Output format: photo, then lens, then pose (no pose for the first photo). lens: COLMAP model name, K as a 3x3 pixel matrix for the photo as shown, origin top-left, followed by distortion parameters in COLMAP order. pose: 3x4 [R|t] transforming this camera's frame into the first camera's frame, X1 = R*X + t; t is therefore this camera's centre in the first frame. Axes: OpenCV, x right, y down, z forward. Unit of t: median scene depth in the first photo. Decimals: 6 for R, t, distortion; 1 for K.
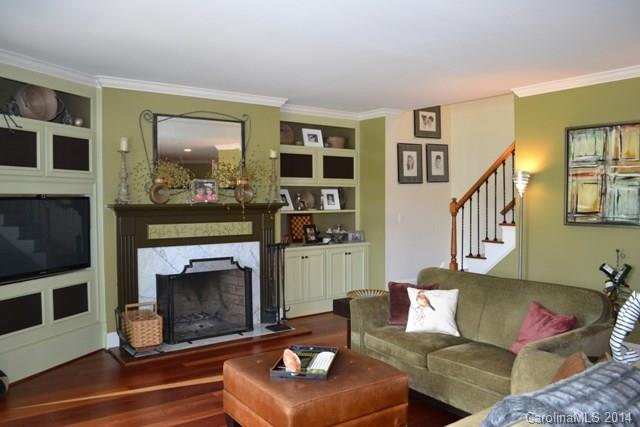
lens RADIAL K [[511.3, 0, 321.0], [0, 511.3, 212.6], [0, 0, 1]] dist [-0.071333, -0.002483]
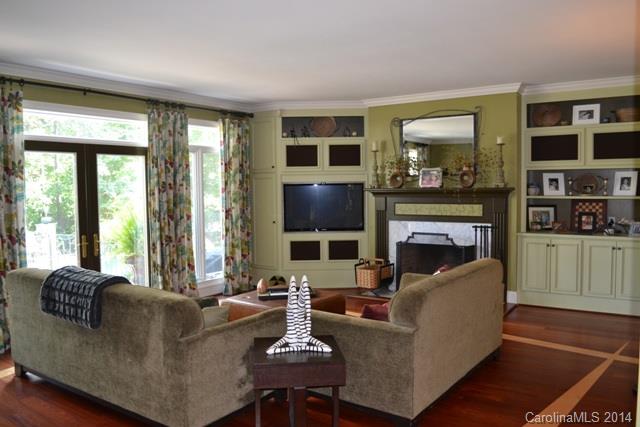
lens RADIAL K [[511.3, 0, 321.7], [0, 511.3, 212.7], [0, 0, 1]] dist [-0.071333, -0.002483]
pose [[0.332733, 0.050798, -0.941652, 0.788292], [-0.014339, 0.998705, 0.048810, -0.013549], [0.942912, -0.002739, 0.333031, 0.329221]]
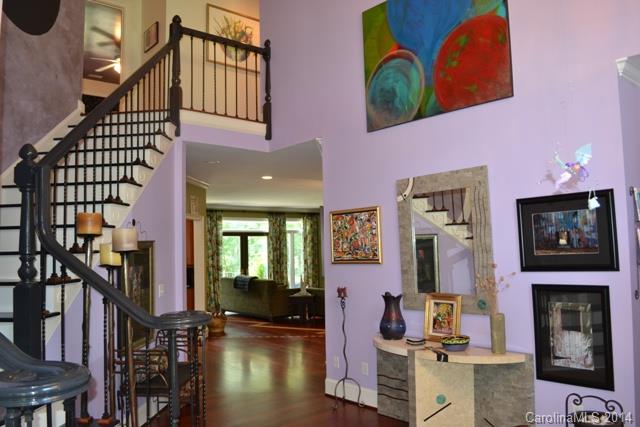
lens RADIAL K [[511.3, 0, 319.6], [0, 511.3, 212.2], [0, 0, 1]] dist [-0.071333, -0.002483]
pose [[0.081998, -0.069675, -0.994194, 2.234807], [-0.002452, 0.997536, -0.070111, -0.017355], [0.996629, 0.008187, 0.081625, 0.386214]]
